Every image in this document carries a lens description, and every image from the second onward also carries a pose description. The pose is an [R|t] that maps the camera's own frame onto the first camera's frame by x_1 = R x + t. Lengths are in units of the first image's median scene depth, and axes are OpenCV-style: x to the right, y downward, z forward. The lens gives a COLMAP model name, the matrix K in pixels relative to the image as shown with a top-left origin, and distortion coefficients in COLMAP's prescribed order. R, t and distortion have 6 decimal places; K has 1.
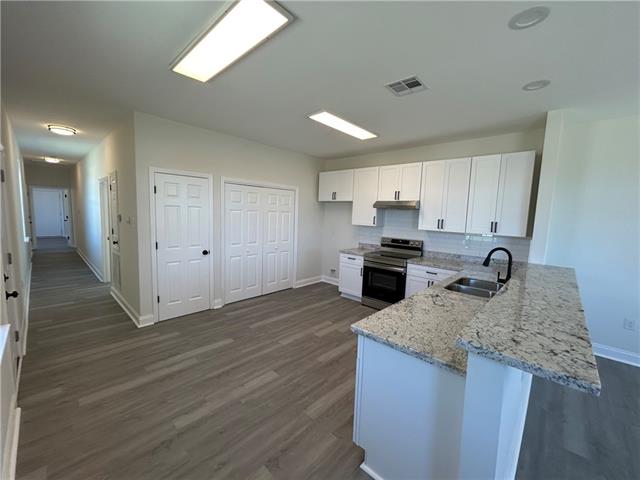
lens RADIAL K [[260.8, 0, 320.0], [0, 260.8, 240.0], [0, 0, 1]] dist [0.000896, 0.000044]
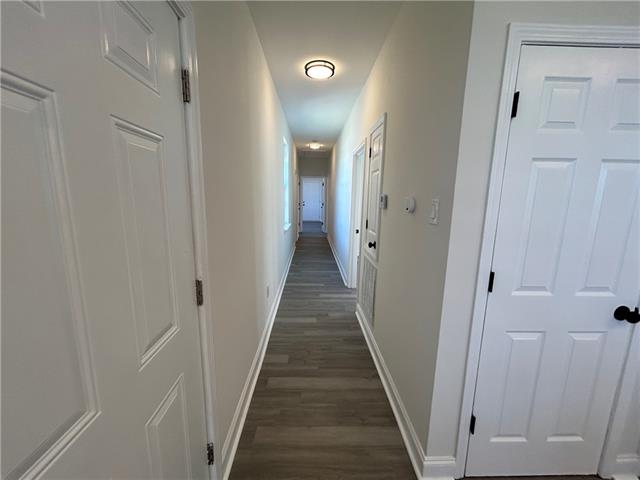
lens RADIAL K [[256.0, 0, 320.0], [0, 256.0, 240.0], [0, 0, 1]] dist [0.000273, 0.000009]
pose [[0.705116, 0.097225, -0.702395, -0.436147], [-0.063390, 0.995232, 0.074124, -0.033621], [0.706253, -0.007741, 0.707918, 0.480699]]
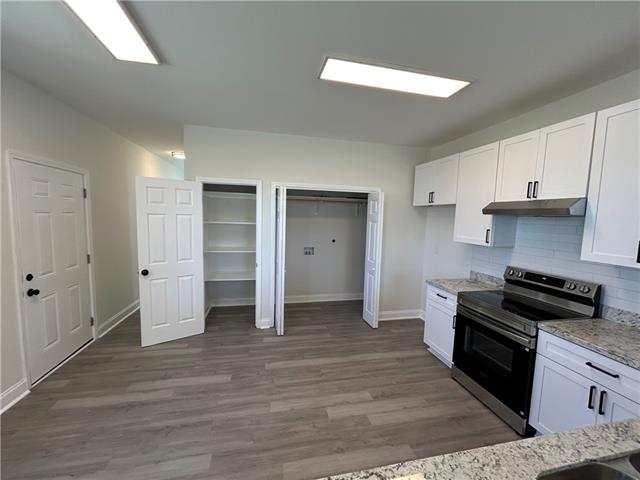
lens RADIAL K [[260.8, 0, 320.0], [0, 260.8, 240.0], [0, 0, 1]] dist [0.000896, 0.000044]
pose [[0.822375, 0.042632, -0.567347, 0.243414], [-0.059464, 0.998168, -0.011190, -0.040529], [0.565830, 0.042939, 0.823403, 0.338037]]
